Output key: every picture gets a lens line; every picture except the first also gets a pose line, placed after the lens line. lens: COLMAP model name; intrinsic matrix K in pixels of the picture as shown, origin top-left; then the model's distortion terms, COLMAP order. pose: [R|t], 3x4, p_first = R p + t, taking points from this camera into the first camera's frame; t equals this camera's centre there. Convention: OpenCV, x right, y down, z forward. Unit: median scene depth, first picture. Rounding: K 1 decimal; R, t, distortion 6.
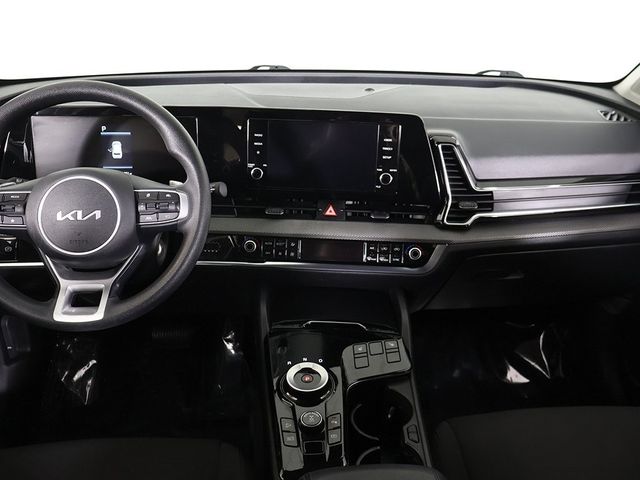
lens RADIAL K [[612.4, 0, 320.0], [0, 612.4, 240.0], [0, 0, 1]] dist [-0.000935, 0.013801]
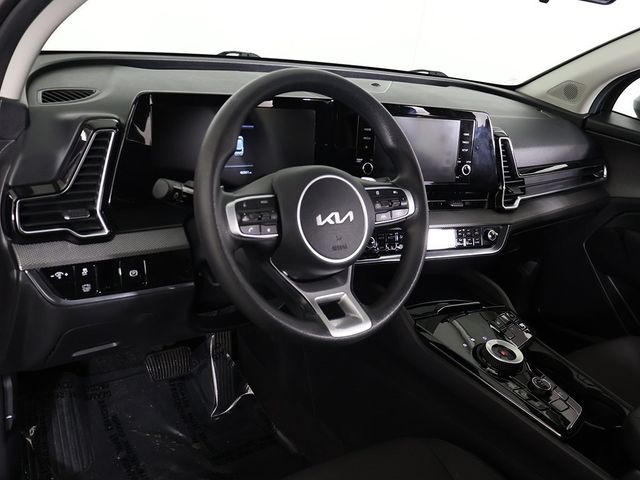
lens RADIAL K [[672.4, 0, 320.0], [0, 672.4, 240.0], [0, 0, 1]] dist [0.002552, 0.006592]
pose [[0.829257, -0.088163, 0.551870, -0.926925], [0.088288, 0.995745, 0.026408, -0.034750], [-0.551850, 0.026824, 0.833512, 0.172841]]
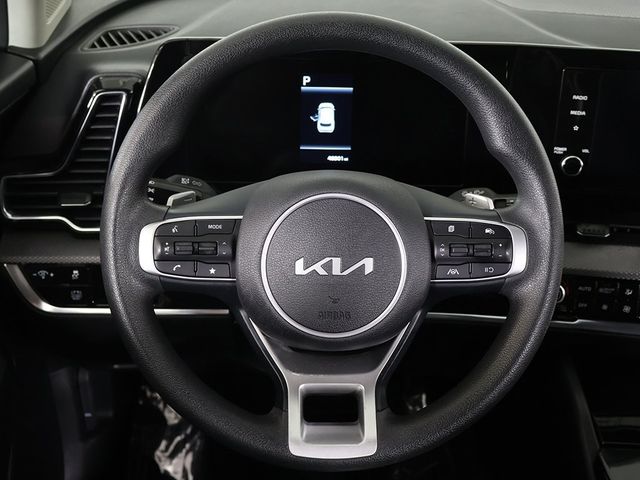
lens RADIAL K [[886.3, 0, 320.0], [0, 886.3, 240.0], [0, 0, 1]] dist [0.019431, -0.000565]
pose [[0.998704, 0.030099, -0.041049, -0.359003], [-0.026289, 0.995560, 0.090386, -0.129569], [0.043588, -0.089190, 0.995060, 0.200443]]
